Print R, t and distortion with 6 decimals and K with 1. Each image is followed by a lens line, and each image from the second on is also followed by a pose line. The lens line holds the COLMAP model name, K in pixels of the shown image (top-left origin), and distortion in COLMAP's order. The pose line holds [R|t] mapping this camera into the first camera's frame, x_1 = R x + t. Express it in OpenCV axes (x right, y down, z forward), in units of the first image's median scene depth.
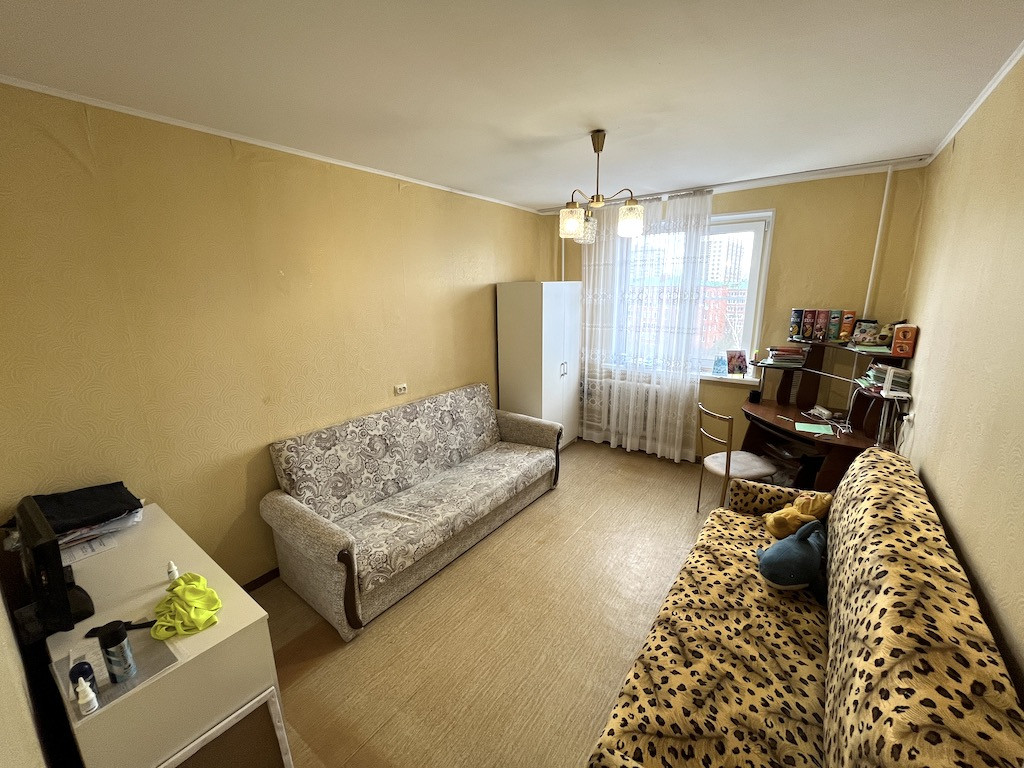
lens RADIAL K [[414.5, 0, 512.8], [0, 414.5, 383.5], [0, 0, 1]] dist [0.001973, 0.000009]
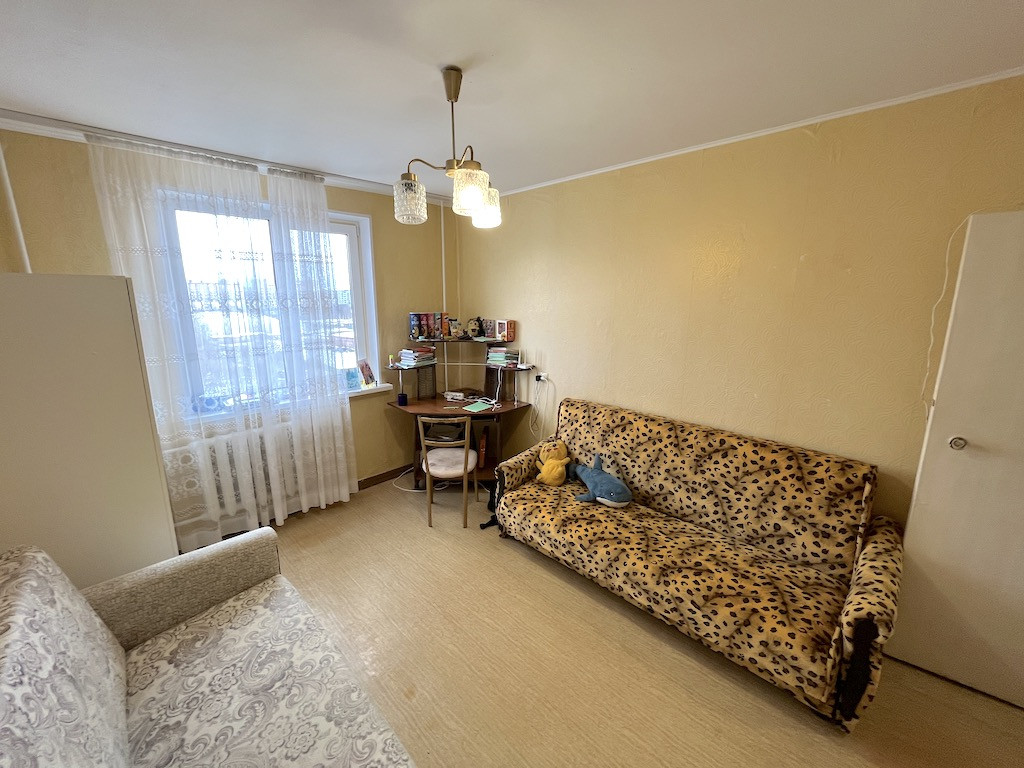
lens RADIAL K [[414.5, 0, 513.0], [0, 414.5, 381.0], [0, 0, 1]] dist [0.001973, 0.000009]
pose [[0.135135, -0.192619, 0.971924, -0.393230], [0.222447, 0.961780, 0.159680, -0.123366], [-0.965534, 0.194623, 0.172818, 0.590321]]
